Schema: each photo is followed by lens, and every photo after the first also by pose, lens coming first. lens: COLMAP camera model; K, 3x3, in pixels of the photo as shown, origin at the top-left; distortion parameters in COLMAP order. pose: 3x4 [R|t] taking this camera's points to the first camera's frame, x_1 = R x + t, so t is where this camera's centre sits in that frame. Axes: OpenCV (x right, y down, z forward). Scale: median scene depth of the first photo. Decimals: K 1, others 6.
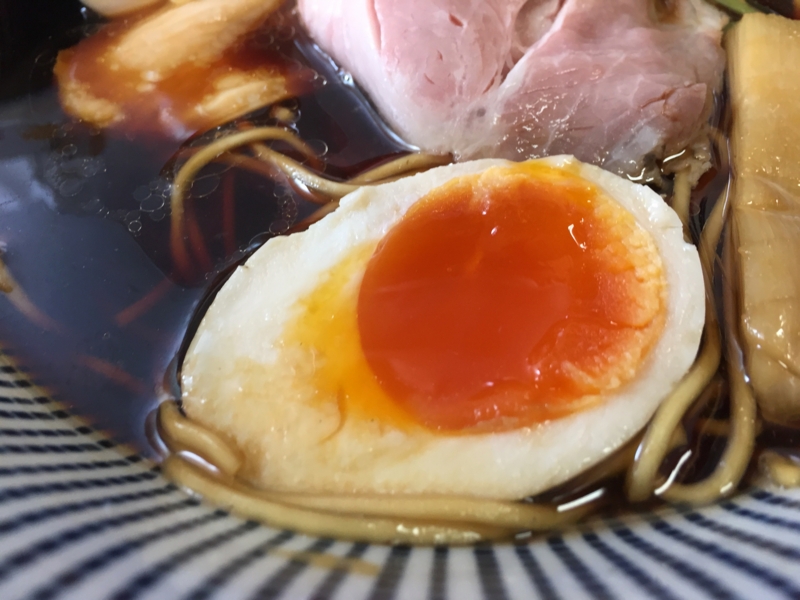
lens RADIAL K [[716.1, 0, 400.0], [0, 716.1, 300.0], [0, 0, 1]] dist [0.063212, -0.088568]
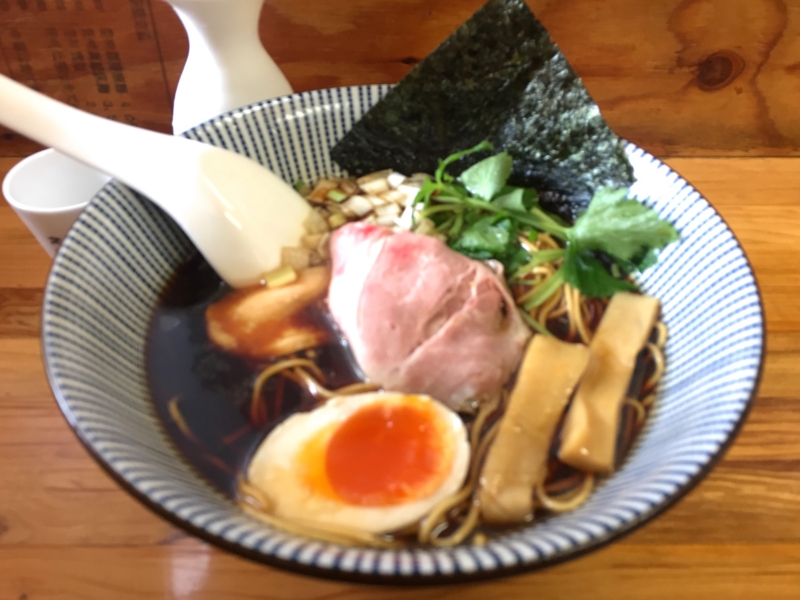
lens RADIAL K [[723.6, 0, 399.8], [0, 723.6, 303.5], [0, 0, 1]] dist [0.066486, -0.150498]
pose [[0.990270, 0.129926, -0.049847, 0.207151], [-0.137365, 0.969982, -0.200661, -0.009081], [0.022280, 0.205556, 0.978392, -1.257012]]
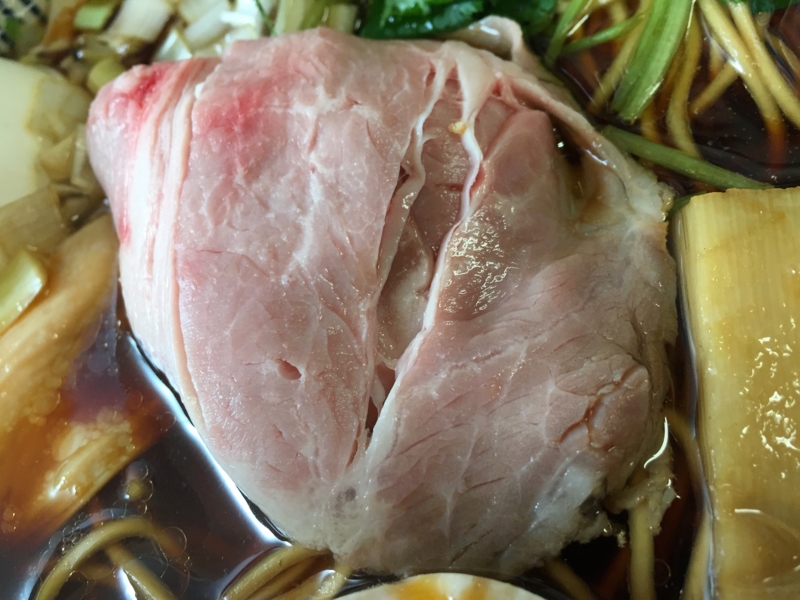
lens RADIAL K [[723.6, 0, 399.8], [0, 723.6, 303.5], [0, 0, 1]] dist [0.066486, -0.150498]
pose [[0.959207, -0.250943, -0.130187, 0.312176], [0.266452, 0.956386, 0.119706, -0.530374], [0.094470, -0.149511, 0.984237, 0.292640]]
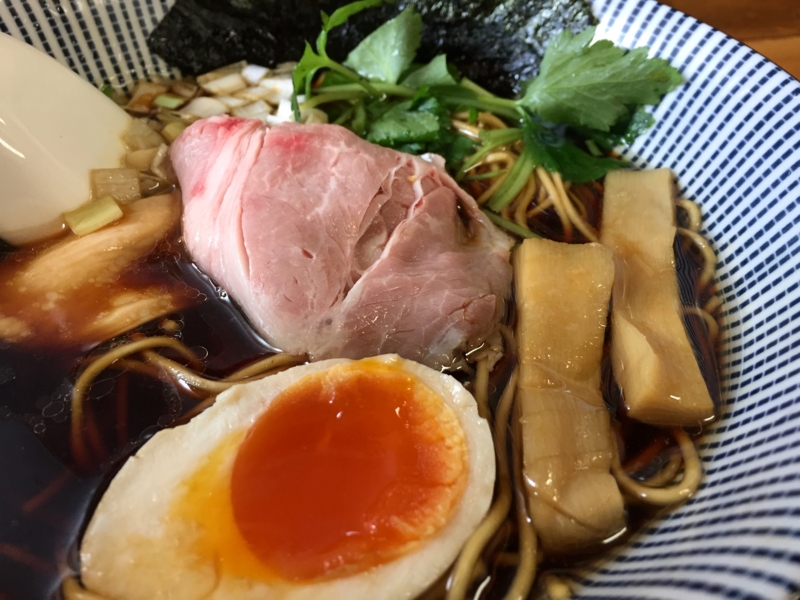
lens RADIAL K [[716.1, 0, 400.0], [0, 716.1, 300.0], [0, 0, 1]] dist [0.063212, -0.088568]
pose [[0.987646, -0.031026, 0.153602, 0.042324], [0.064297, 0.974127, -0.216661, -0.010171], [-0.142906, 0.223860, 0.964087, -0.278721]]
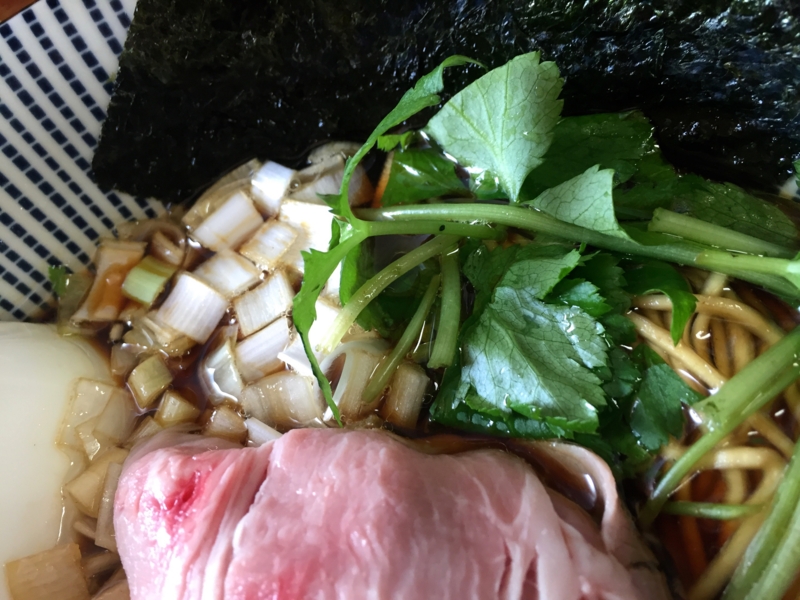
lens RADIAL K [[723.6, 0, 399.8], [0, 723.6, 303.5], [0, 0, 1]] dist [0.066486, -0.150498]
pose [[0.970764, -0.138765, -0.195861, 0.385450], [0.165974, 0.977513, 0.130077, -1.080137], [0.173406, -0.158782, 0.971966, 0.506165]]
